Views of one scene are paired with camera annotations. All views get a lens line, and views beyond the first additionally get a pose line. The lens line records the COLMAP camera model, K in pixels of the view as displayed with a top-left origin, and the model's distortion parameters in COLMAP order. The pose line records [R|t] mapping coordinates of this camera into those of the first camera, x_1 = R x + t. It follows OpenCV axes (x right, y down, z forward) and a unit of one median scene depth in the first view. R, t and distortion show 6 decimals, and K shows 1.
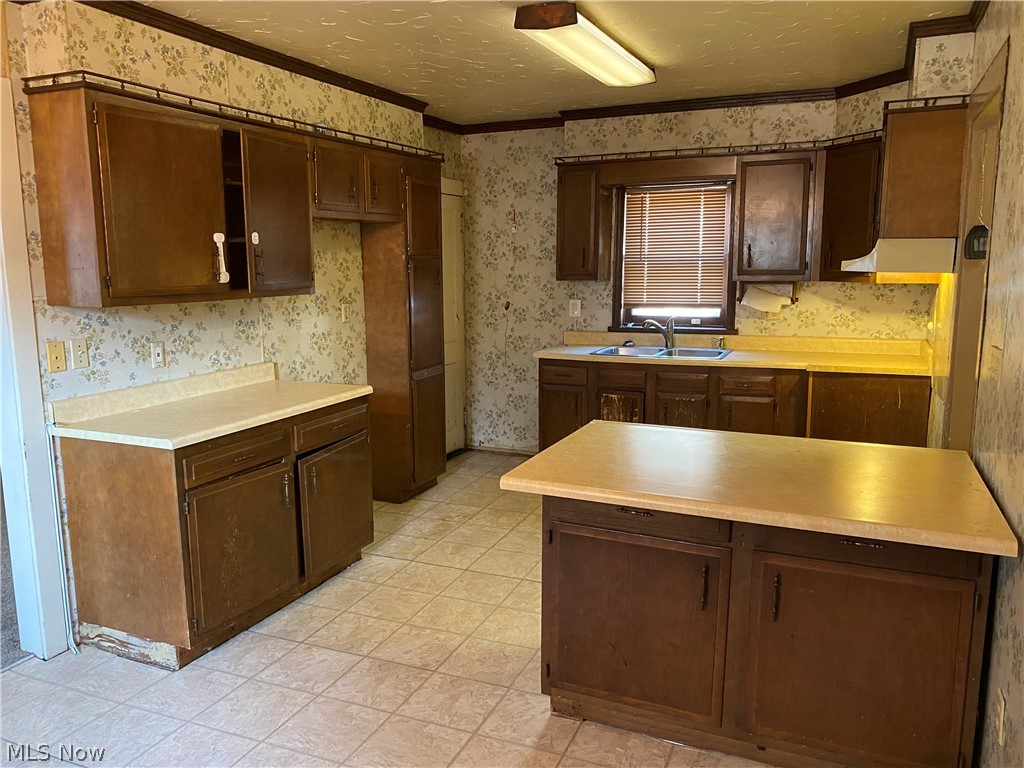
lens RADIAL K [[768.7, 0, 512.0], [0, 768.7, 384.0], [0, 0, 1]] dist [0.031120, -0.050784]
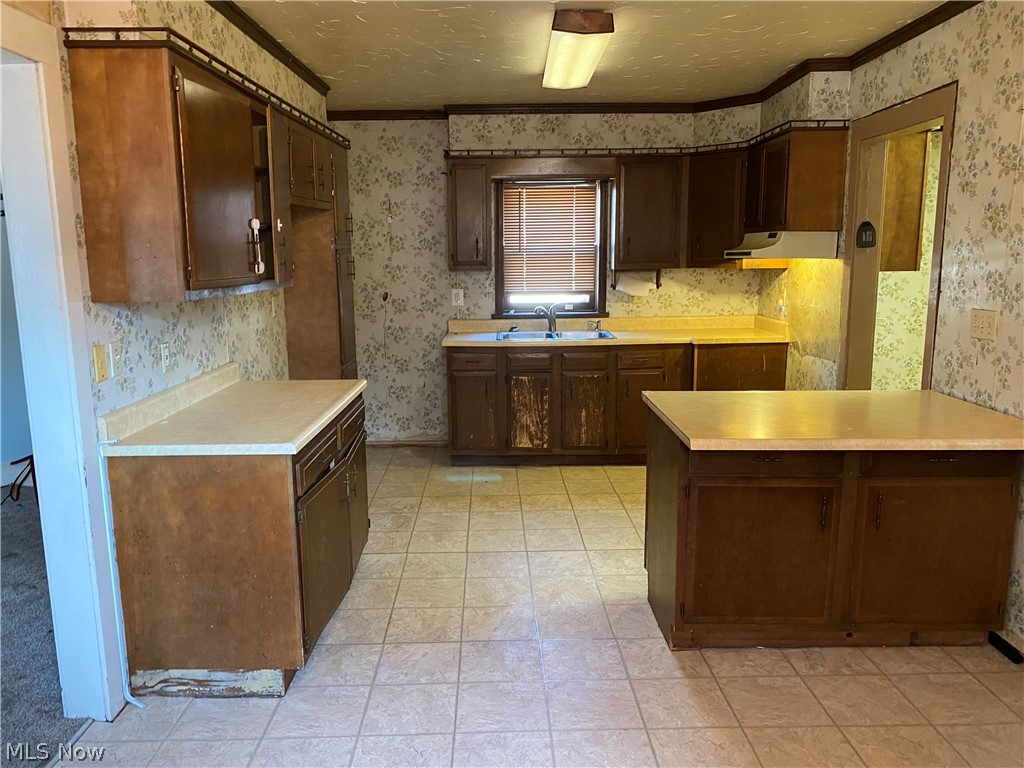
lens RADIAL K [[768.7, 0, 512.0], [0, 768.7, 384.0], [0, 0, 1]] dist [0.031120, -0.050784]
pose [[0.916256, -0.069292, 0.394554, -0.327218], [0.065752, 0.997582, 0.022502, -0.001112], [-0.395159, 0.005325, 0.918597, 0.029713]]
